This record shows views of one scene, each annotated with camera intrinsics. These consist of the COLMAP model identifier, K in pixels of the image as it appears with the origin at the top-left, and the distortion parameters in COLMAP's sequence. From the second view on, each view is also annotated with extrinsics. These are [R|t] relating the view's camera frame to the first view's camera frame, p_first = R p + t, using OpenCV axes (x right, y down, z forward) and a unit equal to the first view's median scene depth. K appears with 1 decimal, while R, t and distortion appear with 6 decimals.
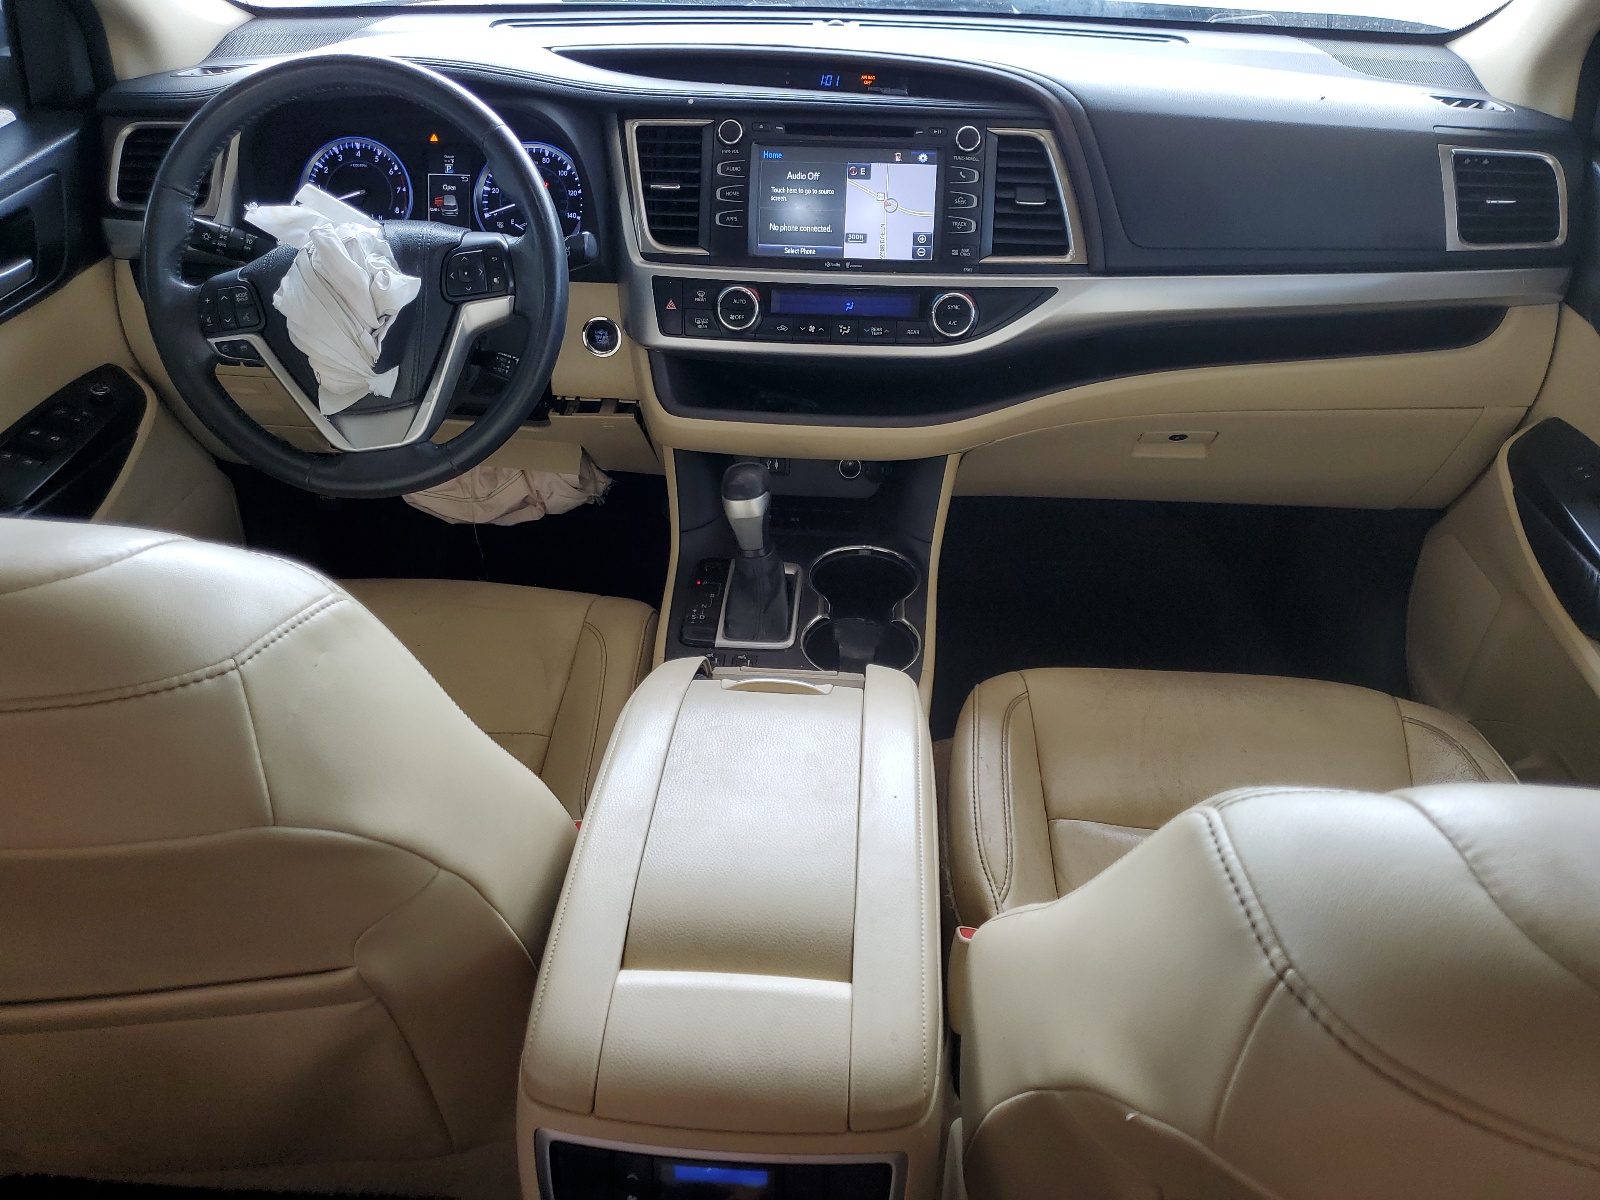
lens RADIAL K [[1218.4, 0, 800.1], [0, 1218.4, 598.9], [0, 0, 1]] dist [-0.001624, -0.001040]
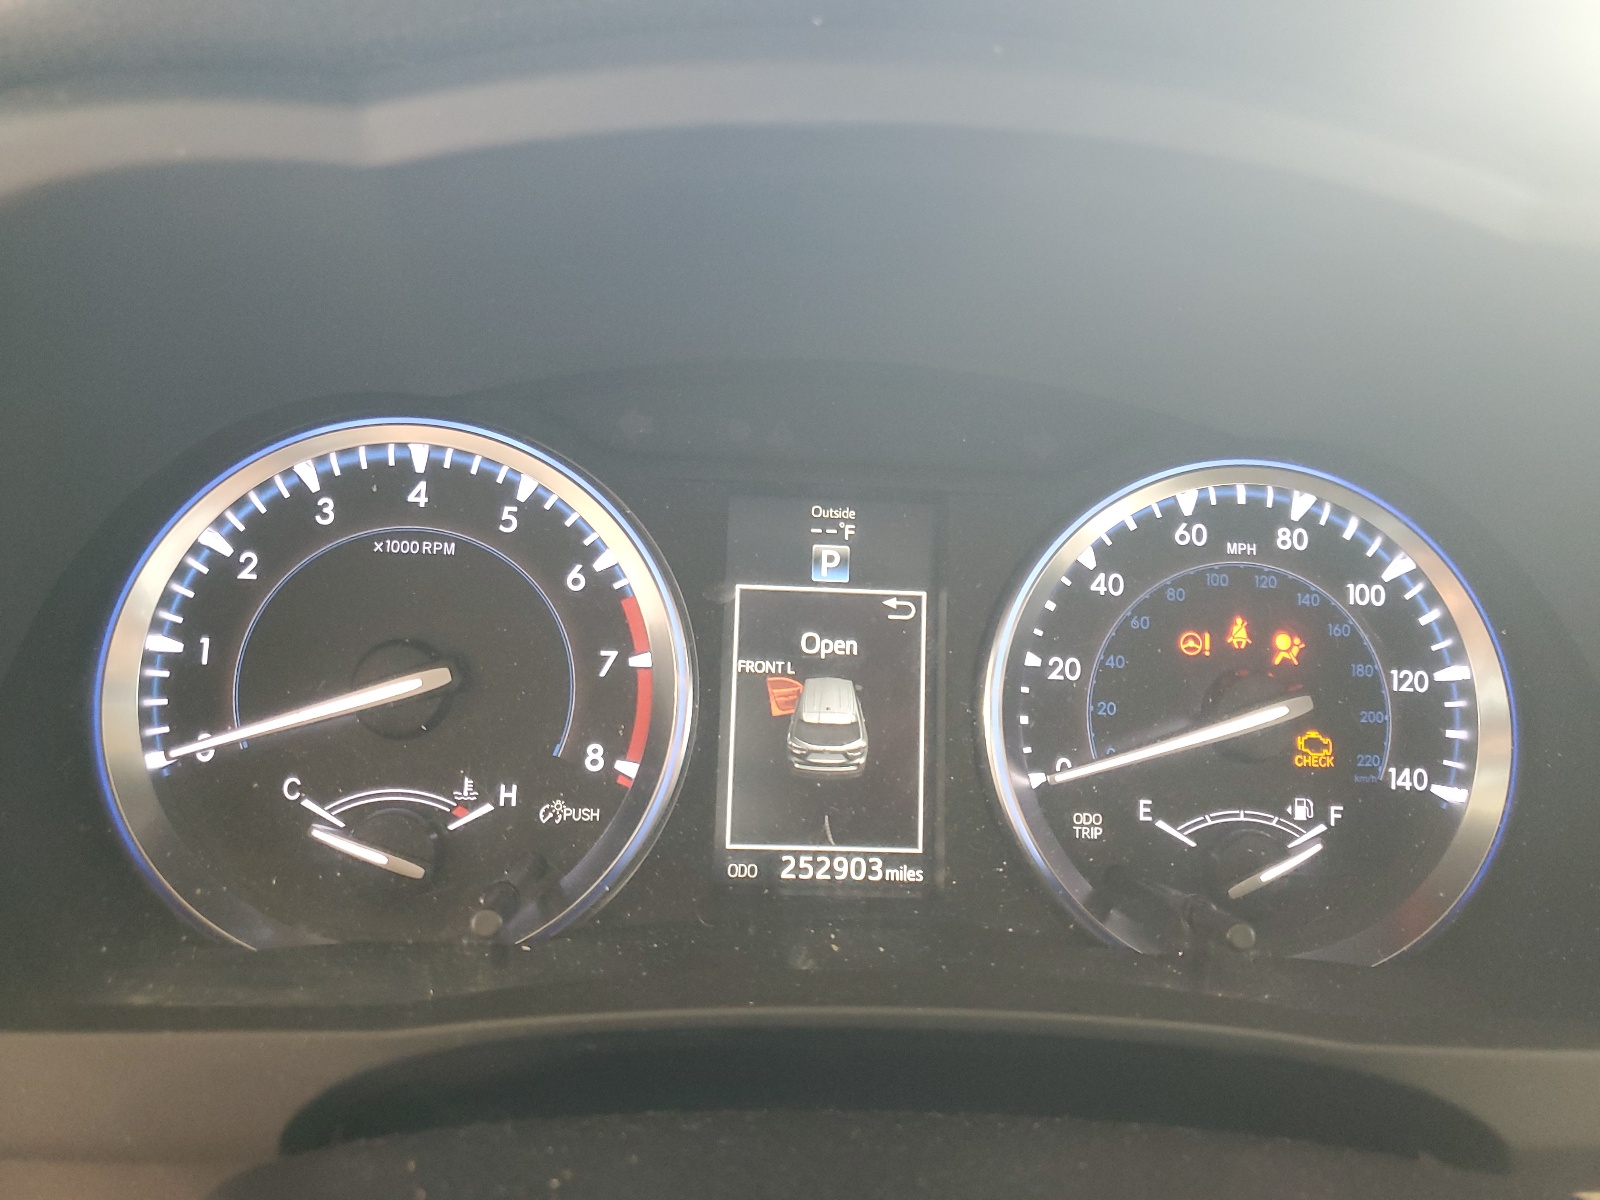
lens RADIAL K [[1218.4, 0, 799.4], [0, 1218.4, 600.5], [0, 0, 1]] dist [-0.001624, -0.001040]
pose [[0.988762, 0.005930, 0.149381, -0.329387], [0.029053, 0.972540, -0.230914, -0.297571], [-0.146649, 0.232659, 0.961438, 0.793862]]
